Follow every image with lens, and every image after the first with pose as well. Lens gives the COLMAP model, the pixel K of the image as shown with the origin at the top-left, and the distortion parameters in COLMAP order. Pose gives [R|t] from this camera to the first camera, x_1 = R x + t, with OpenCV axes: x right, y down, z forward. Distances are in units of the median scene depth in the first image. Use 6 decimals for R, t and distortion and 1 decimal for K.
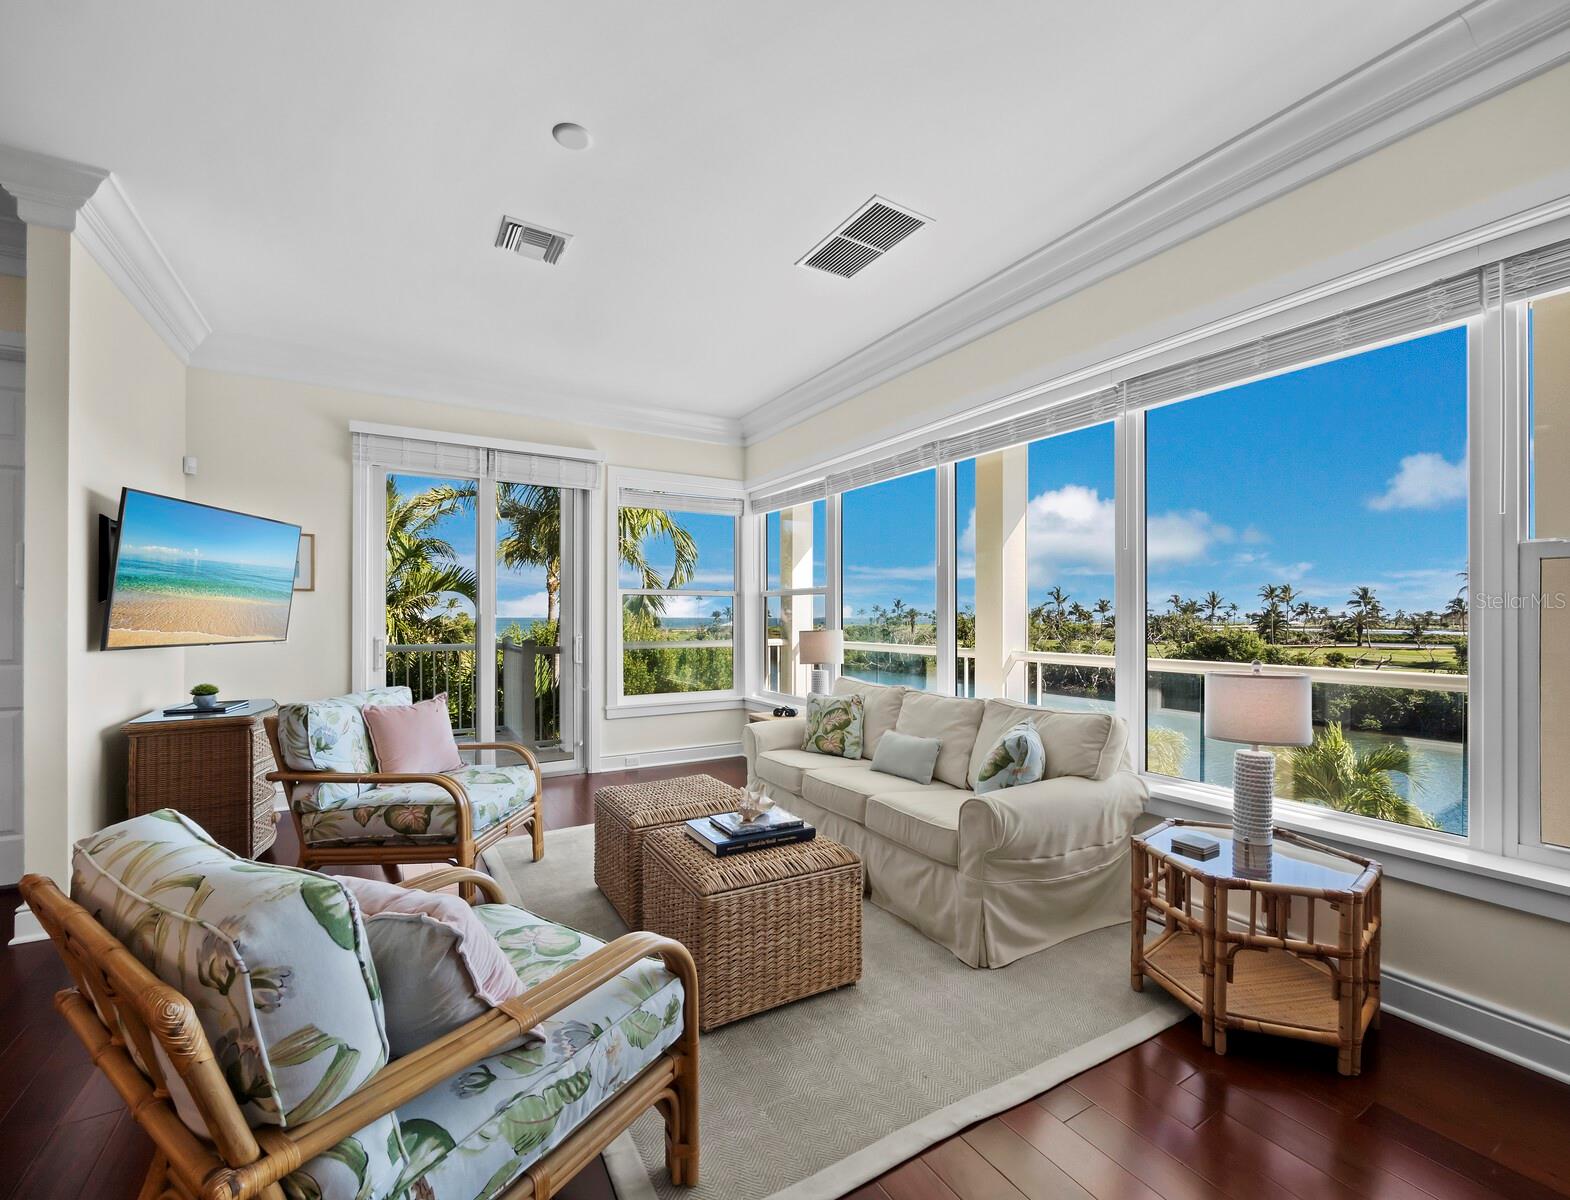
lens RADIAL K [[676.0, 0, 795.1], [0, 676.0, 617.3], [0, 0, 1]] dist [-0.003595, -0.000290]
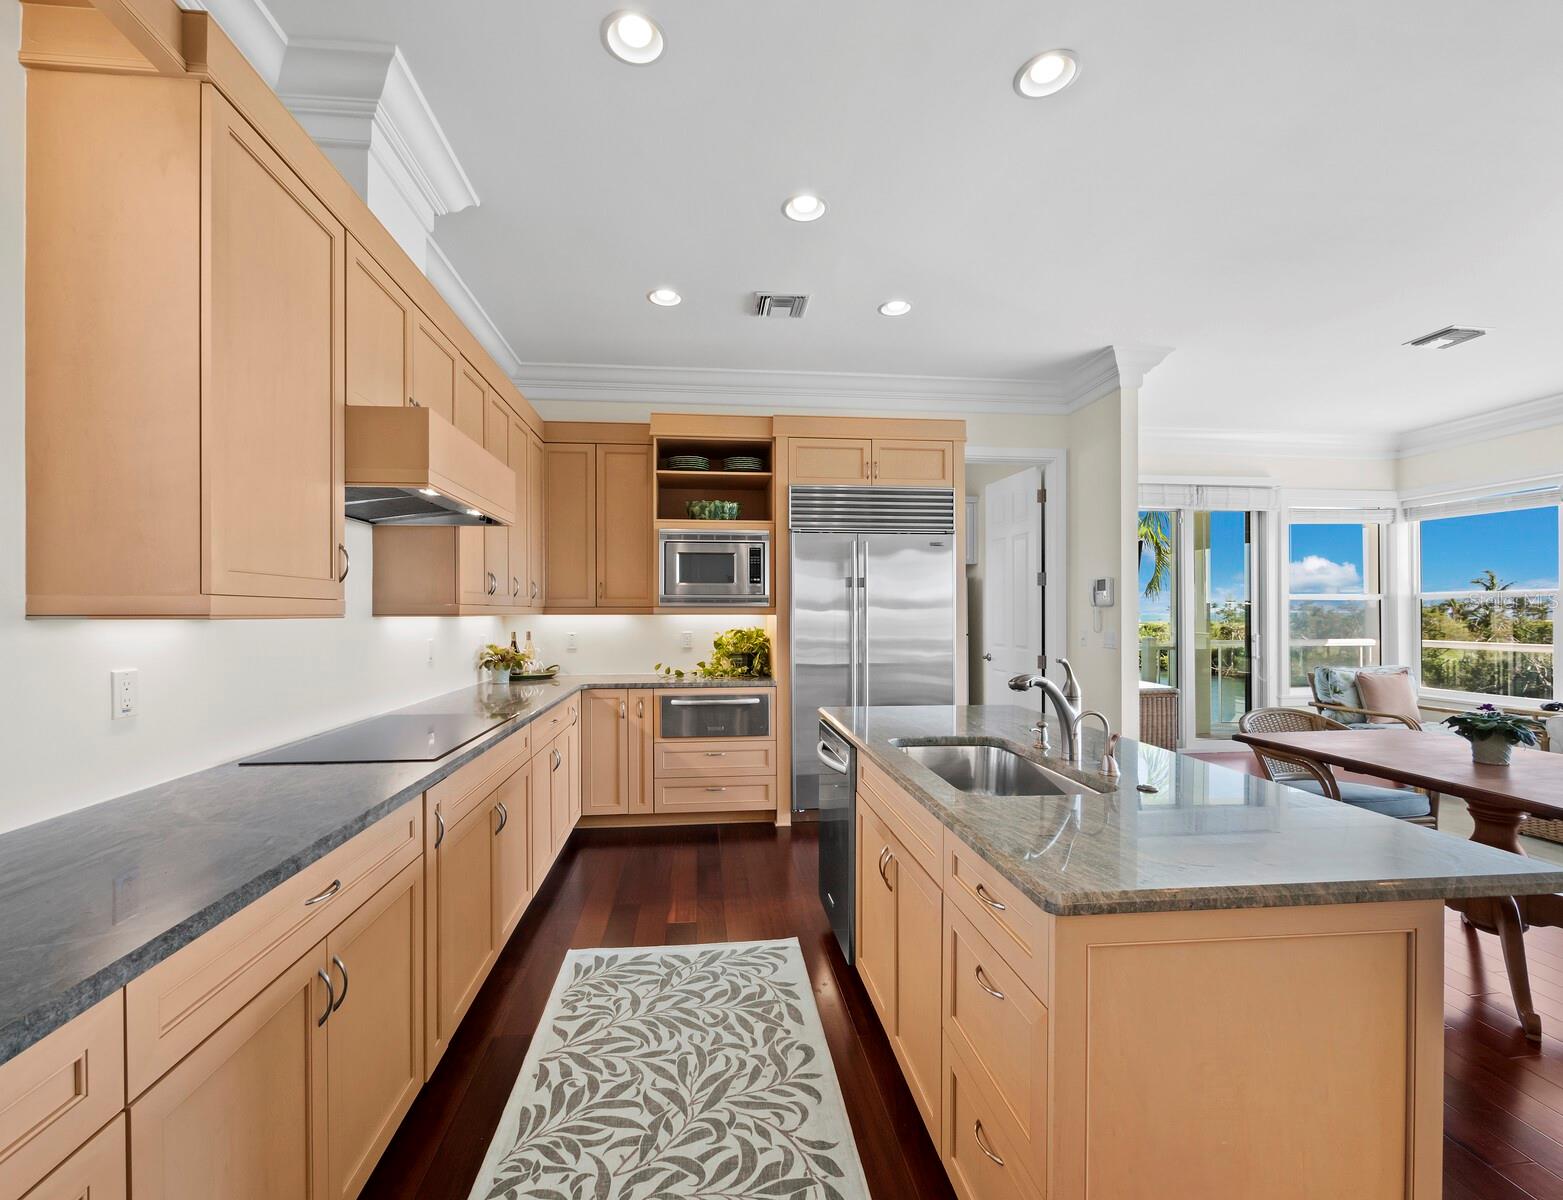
lens RADIAL K [[674.3, 0, 772.6], [0, 674.3, 612.9], [0, 0, 1]] dist [-0.000523, 0.000197]
pose [[0.907518, -0.001668, -0.420011, -0.526343], [0.002049, 0.999998, 0.000455, -0.011258], [0.420009, -0.001274, 0.907519, -0.383961]]
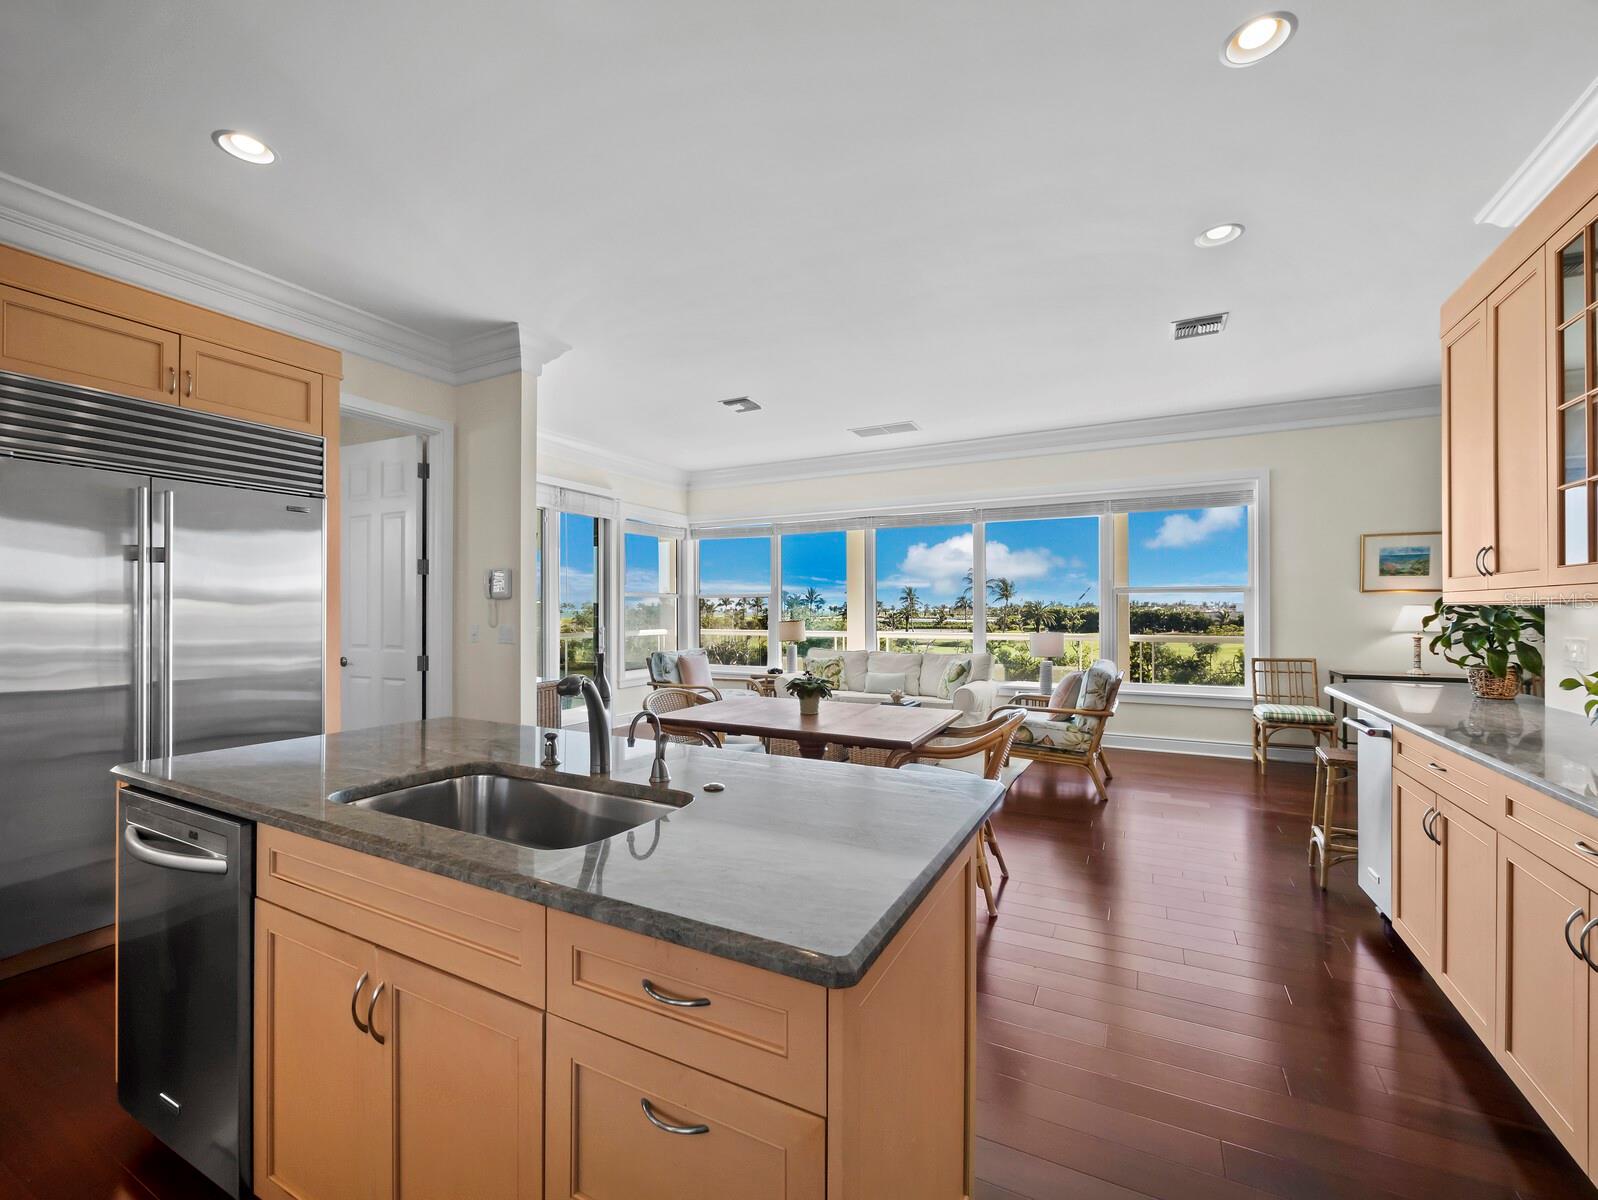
lens RADIAL K [[670.2, 0, 797.1], [0, 670.2, 606.4], [0, 0, 1]] dist [0.000477, 0.000100]
pose [[0.854513, 0.002215, 0.519425, -0.605302], [0.000290, 0.999989, -0.004741, -0.006266], [-0.519430, 0.004202, 0.854503, -0.305176]]
